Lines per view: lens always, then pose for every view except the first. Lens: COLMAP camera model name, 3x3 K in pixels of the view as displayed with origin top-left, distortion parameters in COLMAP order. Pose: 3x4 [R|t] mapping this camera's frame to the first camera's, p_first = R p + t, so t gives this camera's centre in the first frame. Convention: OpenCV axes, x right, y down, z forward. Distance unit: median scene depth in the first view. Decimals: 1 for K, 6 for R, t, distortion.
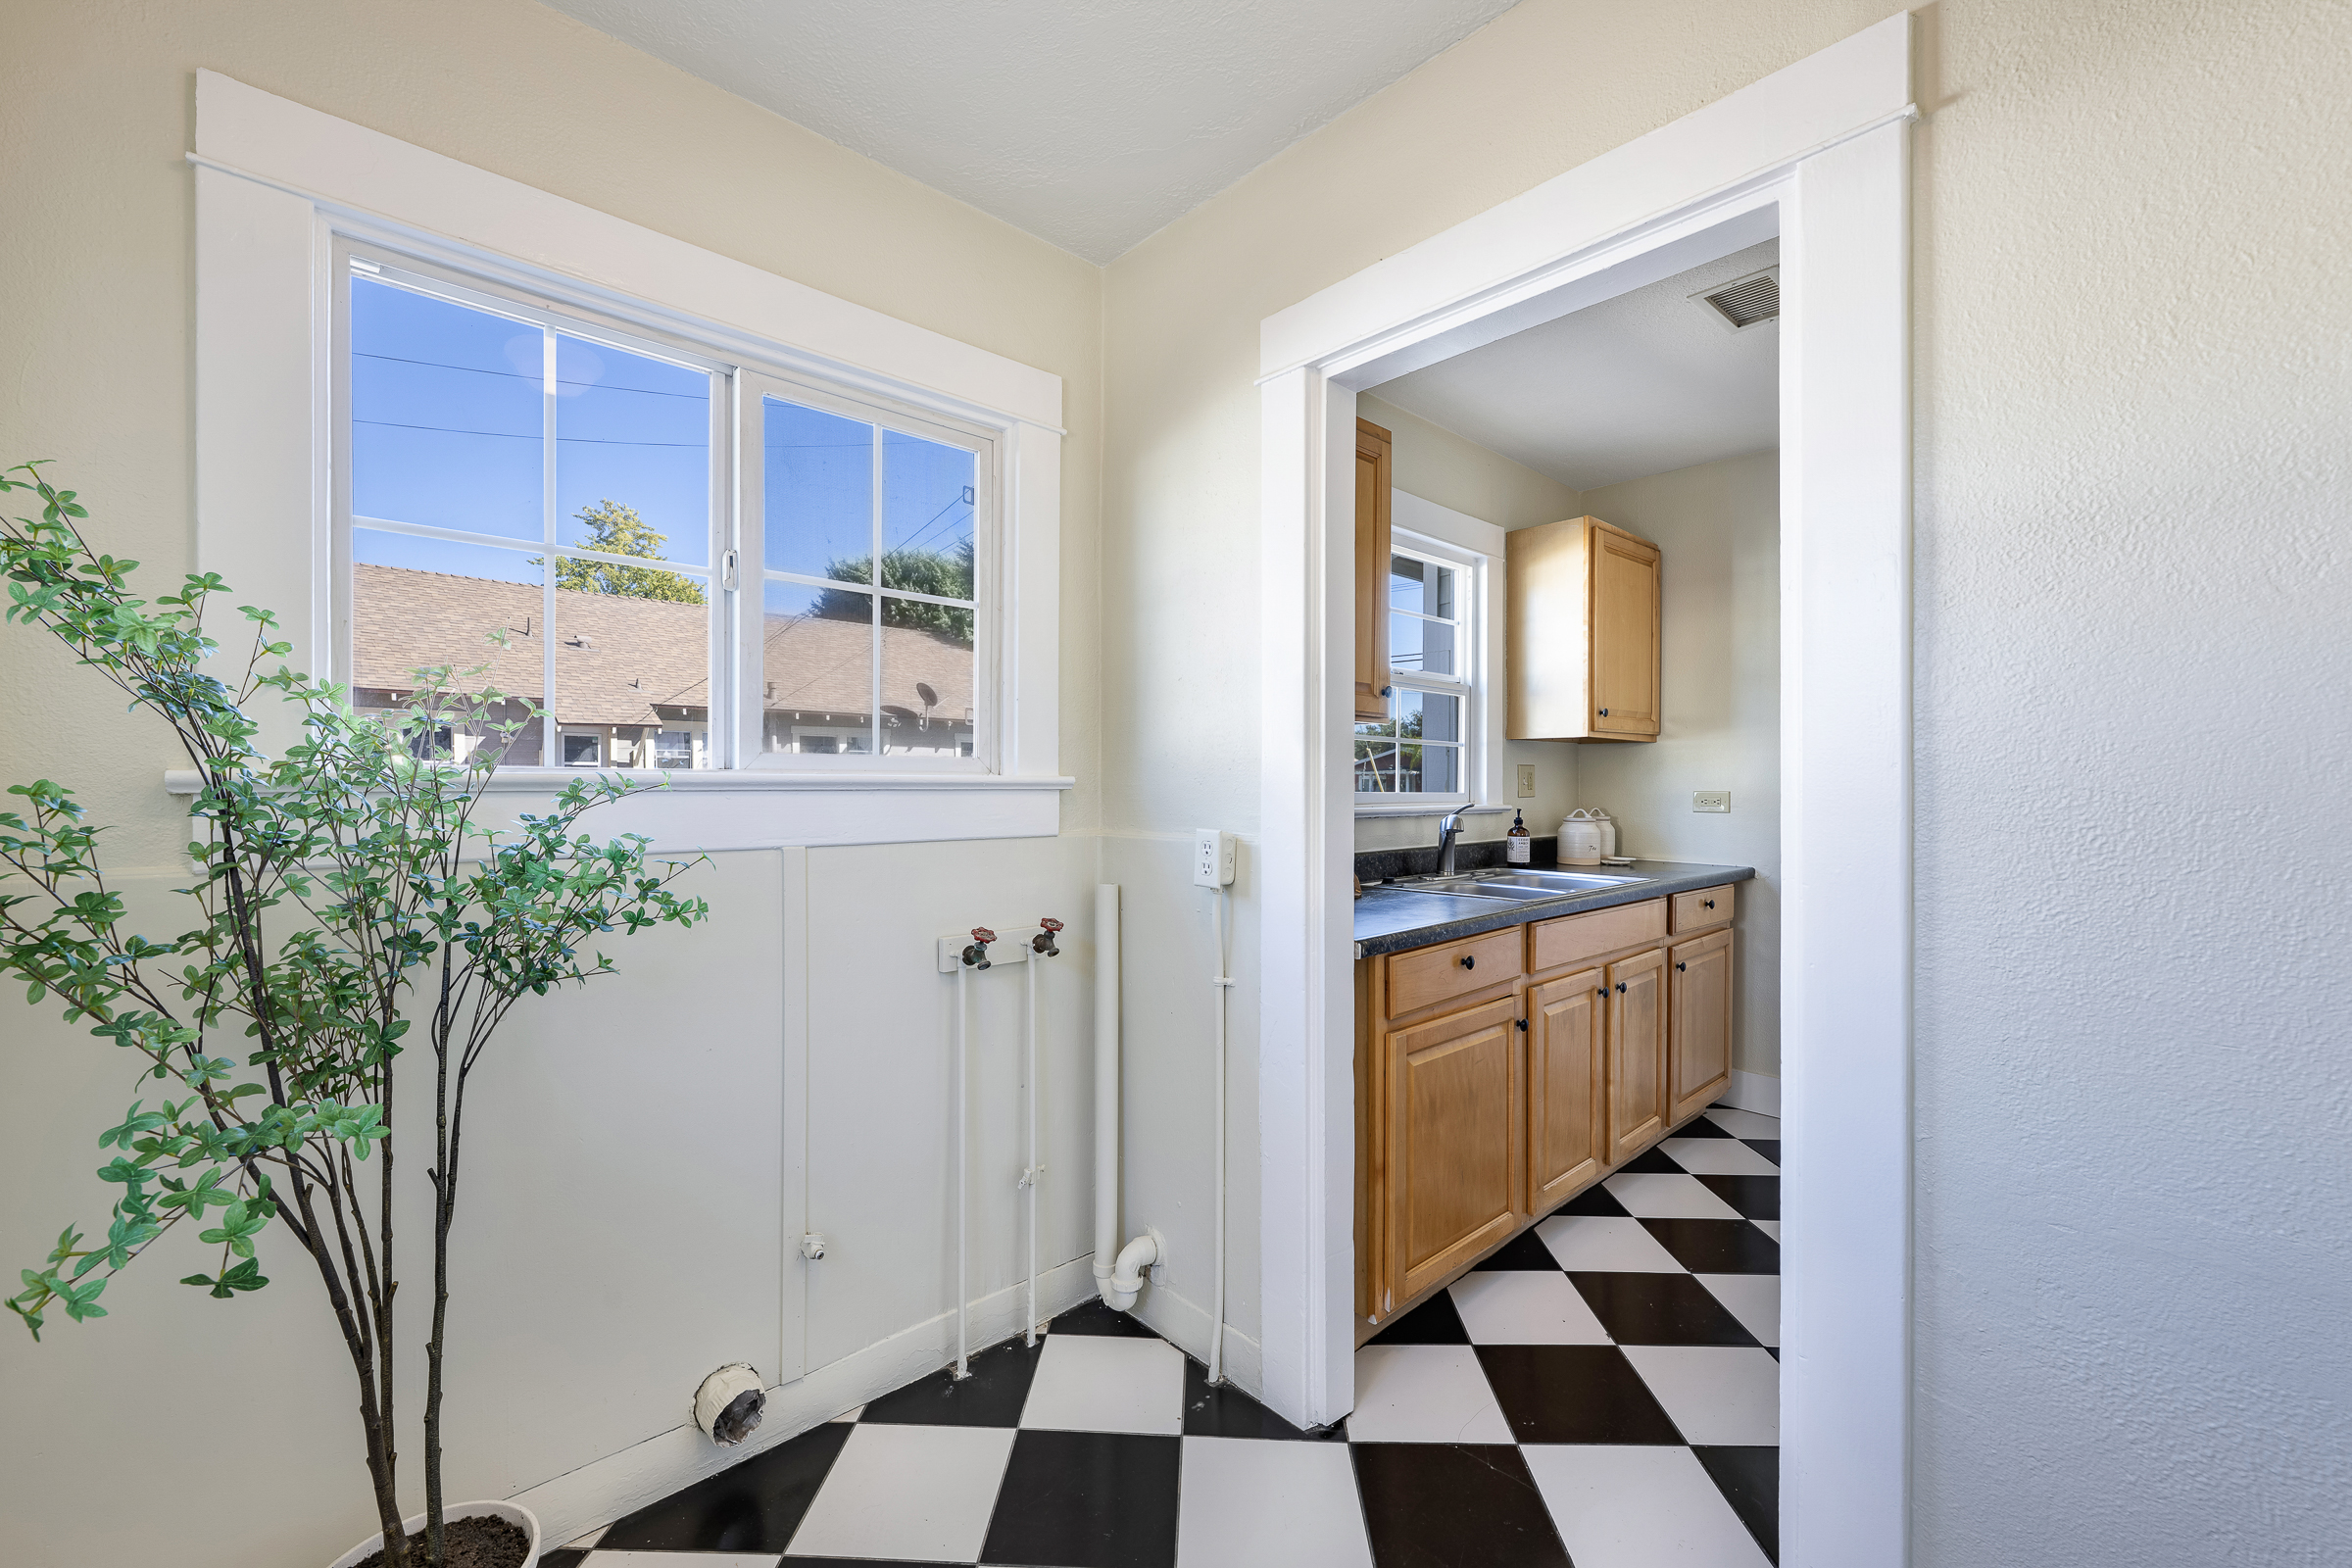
lens RADIAL K [[933.6, 0, 1167.7], [0, 933.6, 784.8], [0, 0, 1]] dist [-0.002336, -0.000067]
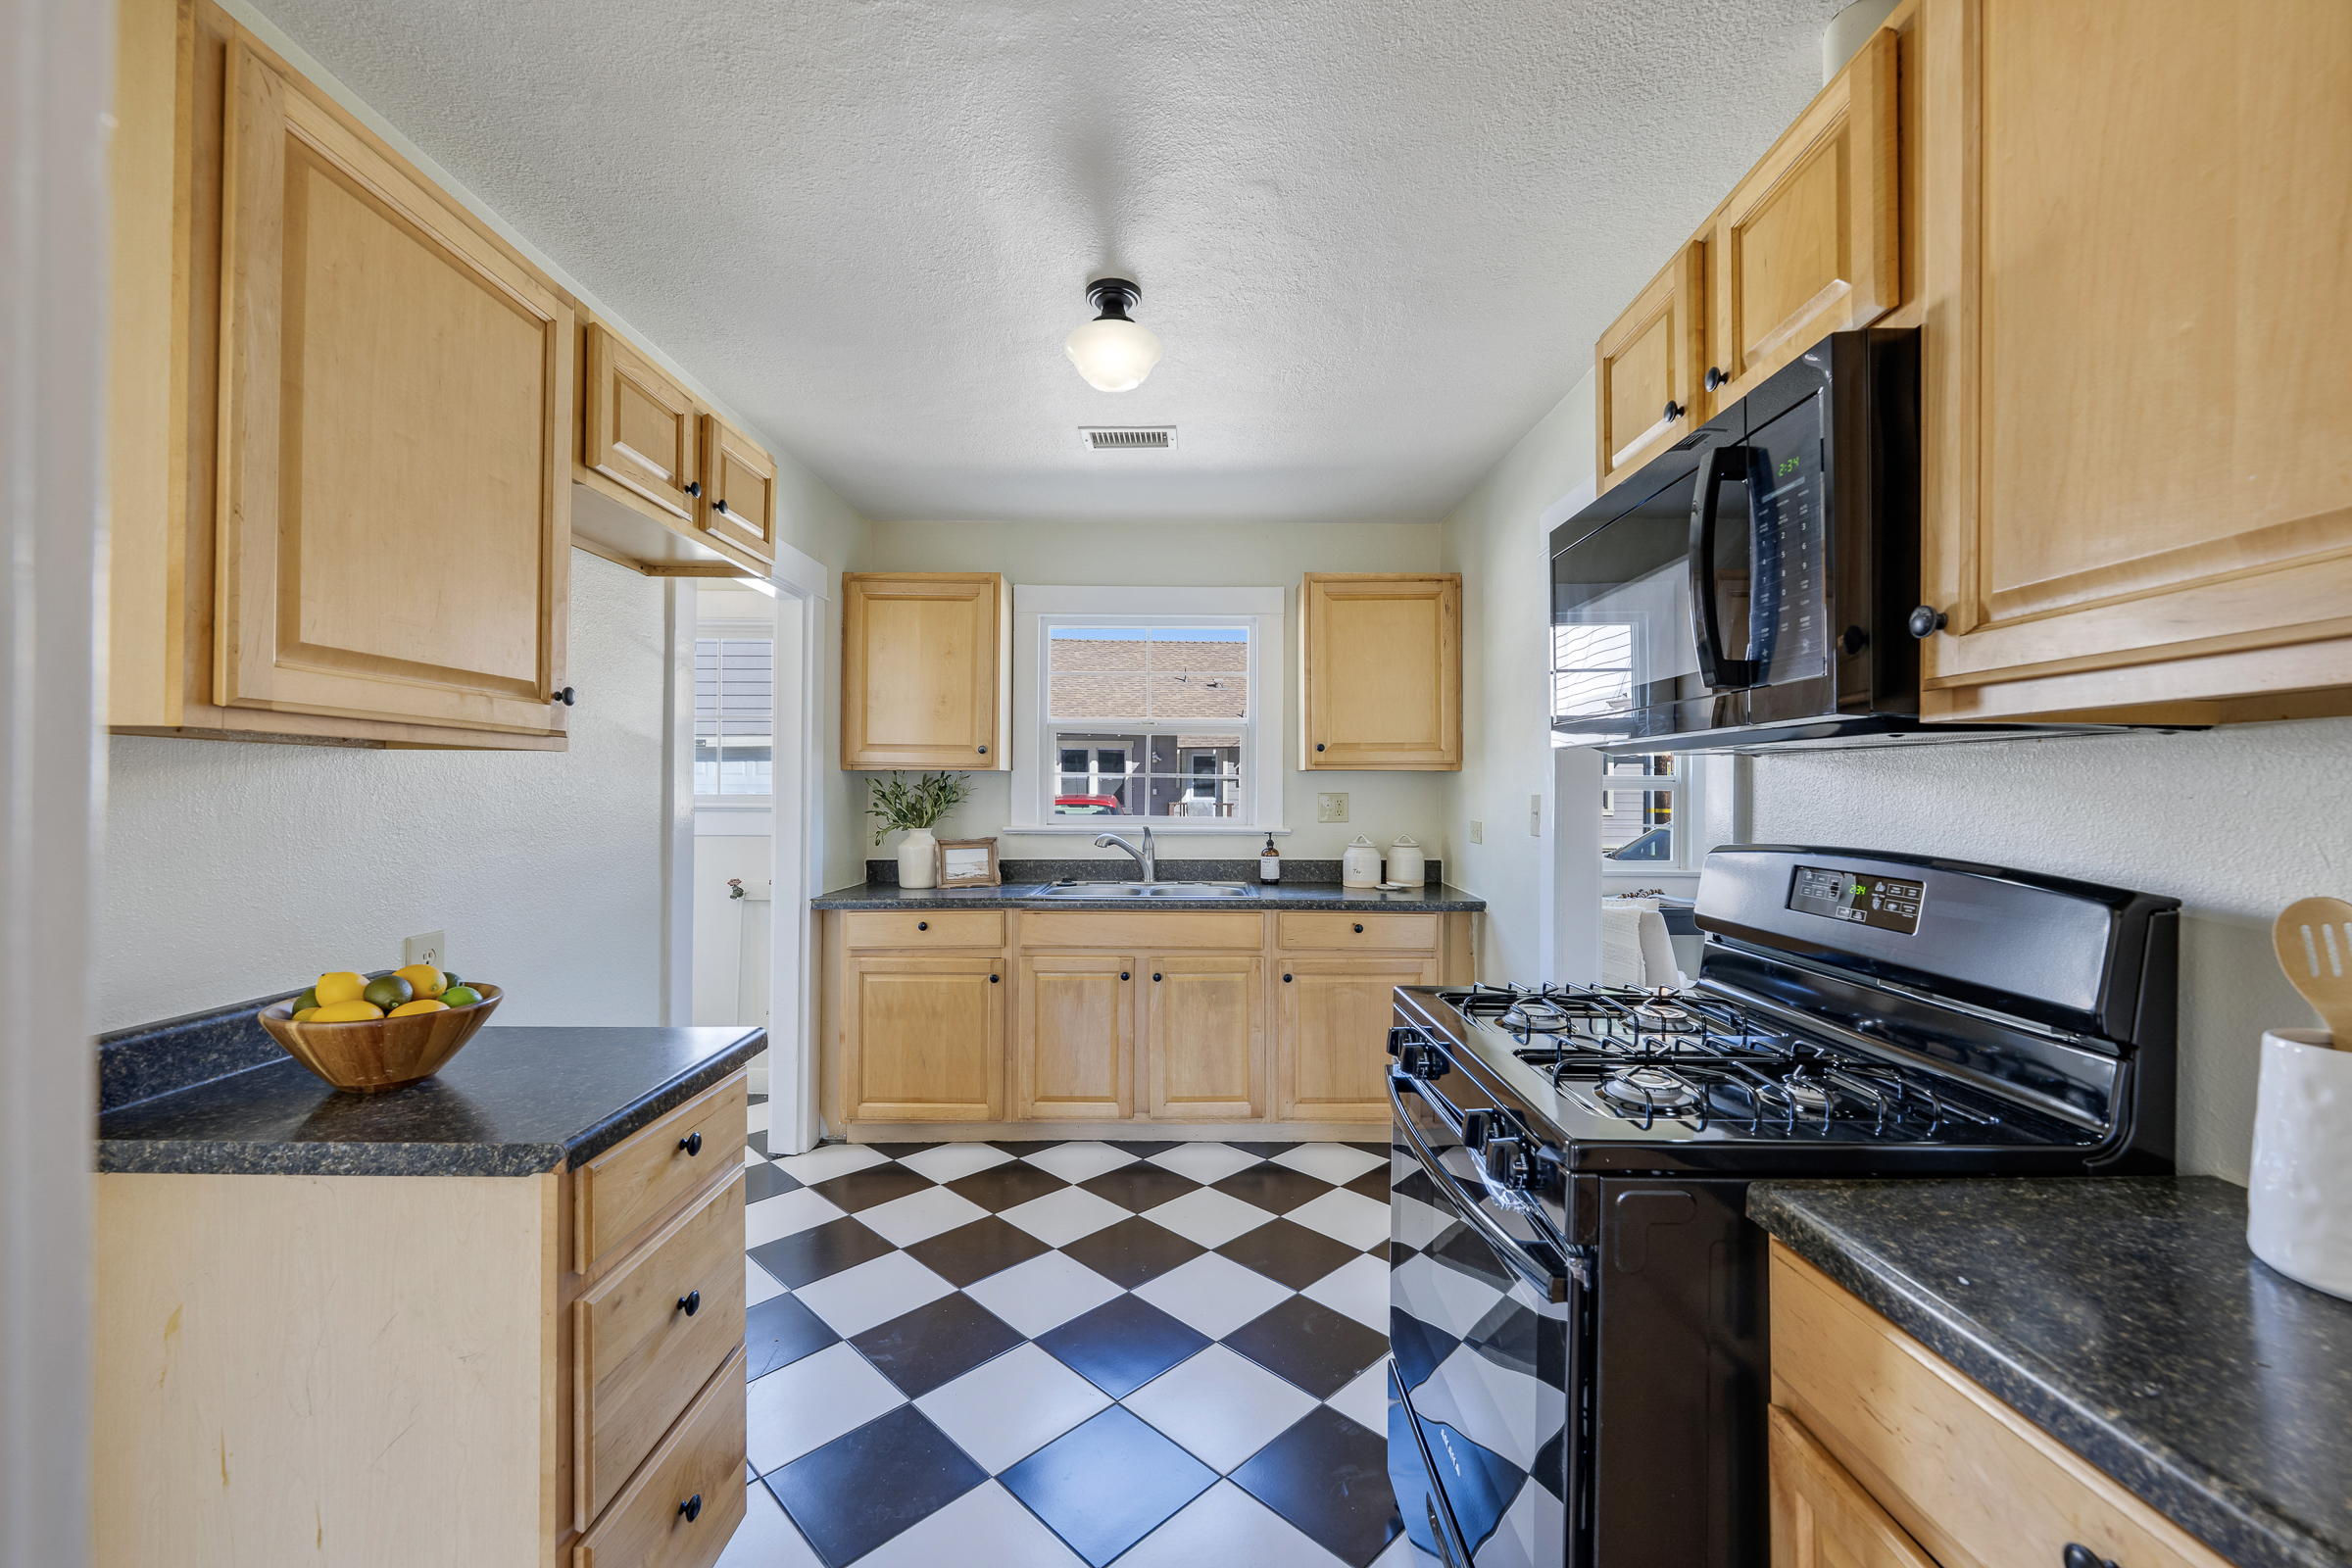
lens RADIAL K [[933.6, 0, 1187.5], [0, 933.6, 781.0], [0, 0, 1]] dist [-0.002336, -0.000067]
pose [[0.750452, -0.003722, -0.660914, 1.050908], [-0.003923, 0.999941, -0.010086, -0.025769], [0.660913, 0.010161, 0.750393, 0.066655]]
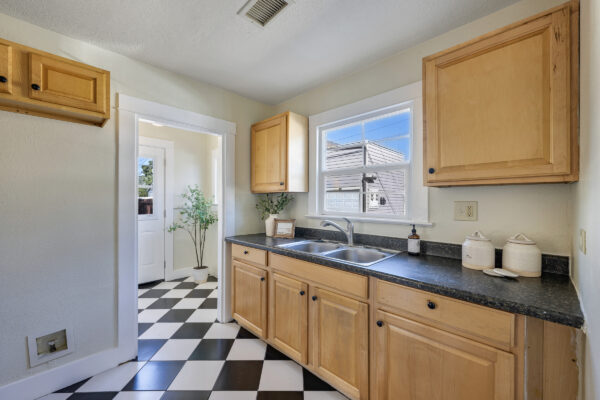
lens RADIAL K [[238.2, 0, 298.5], [0, 238.2, 201.3], [0, 0, 1]] dist [-0.002336, -0.000067]
pose [[0.066385, 0.006545, -0.997773, 0.848477], [-0.001092, 0.999978, 0.006486, -0.025431], [0.997793, 0.000659, 0.066391, 0.719061]]
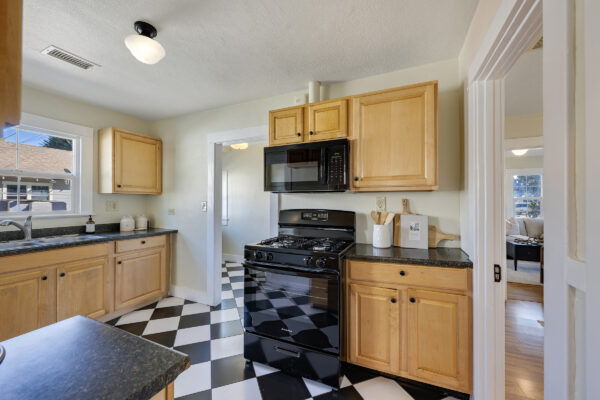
lens RADIAL K [[238.2, 0, 298.7], [0, 238.2, 199.7], [0, 0, 1]] dist [-0.002336, -0.000067]
pose [[0.915227, 0.002916, 0.402927, 0.695120], [-0.000610, 0.999983, -0.005854, -0.023696], [-0.402937, 0.005112, 0.915213, -0.040452]]
